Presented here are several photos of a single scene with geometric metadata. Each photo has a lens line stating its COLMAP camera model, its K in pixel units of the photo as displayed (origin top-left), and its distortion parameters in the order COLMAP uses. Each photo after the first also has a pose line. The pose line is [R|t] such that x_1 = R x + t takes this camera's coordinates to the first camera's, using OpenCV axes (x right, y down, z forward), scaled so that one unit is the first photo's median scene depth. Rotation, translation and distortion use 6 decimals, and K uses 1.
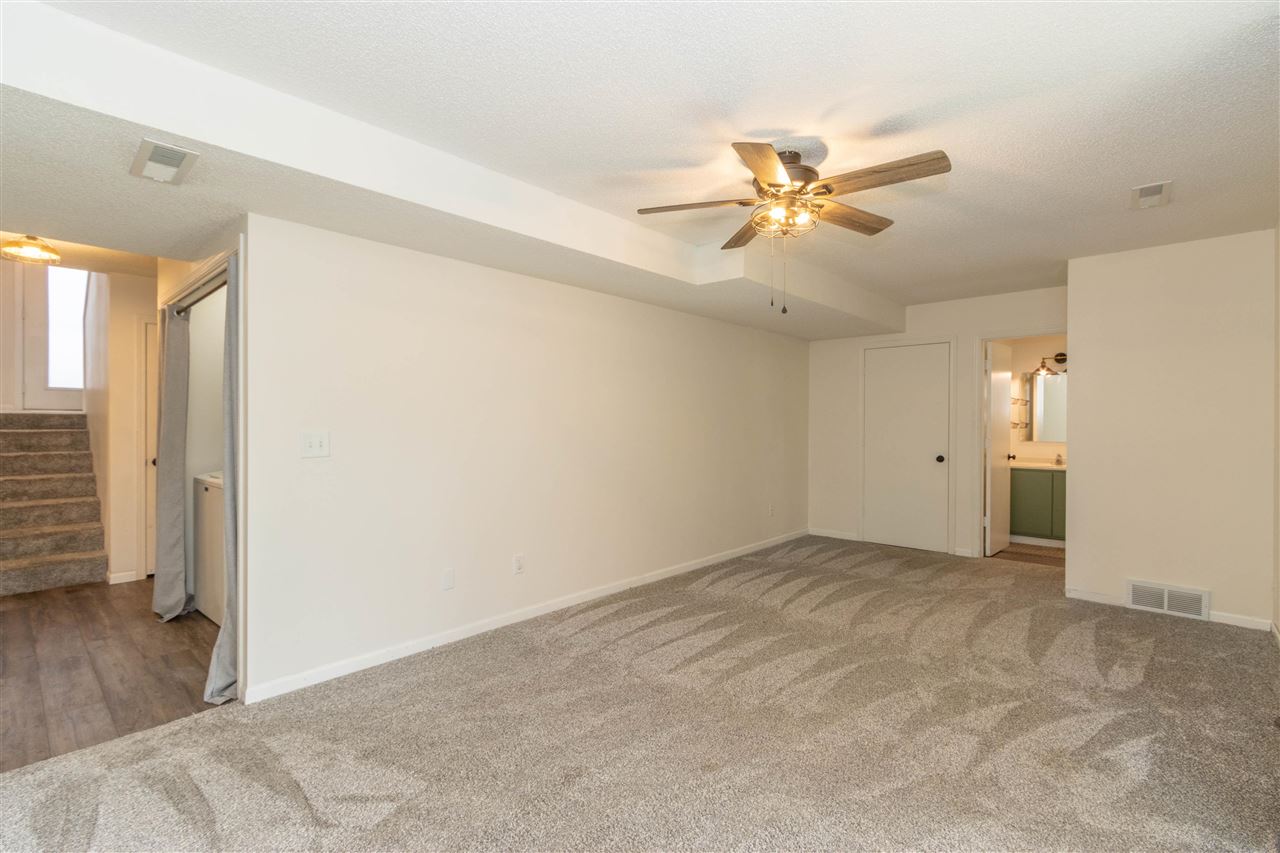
lens RADIAL K [[585.8, 0, 639.1], [0, 585.8, 425.2], [0, 0, 1]] dist [0.001432, -0.000047]
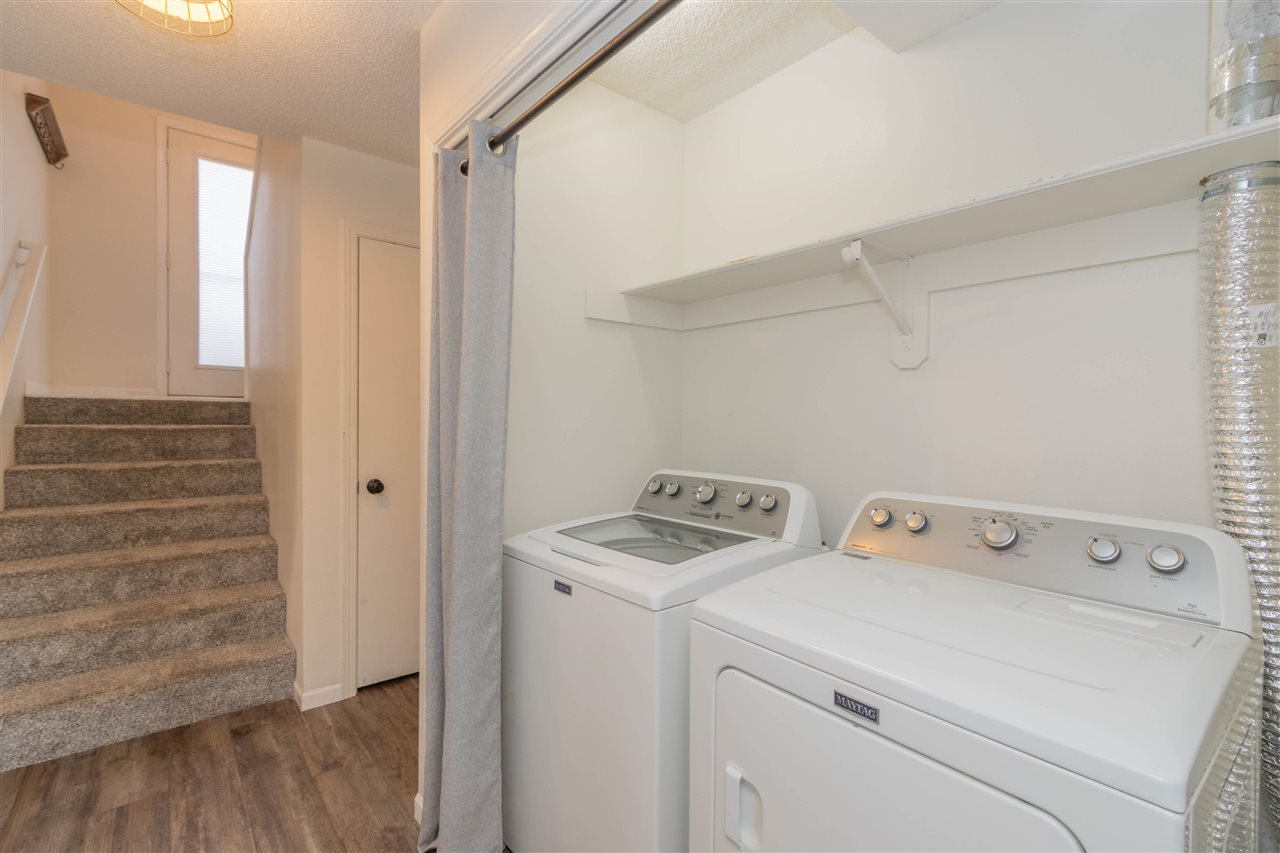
lens RADIAL K [[585.8, 0, 639.8], [0, 585.8, 424.8], [0, 0, 1]] dist [0.001432, -0.000047]
pose [[0.990235, 0.008623, -0.139142, -0.482480], [-0.007272, 0.999921, 0.010214, -0.003311], [0.139219, -0.009102, 0.990220, 0.472104]]
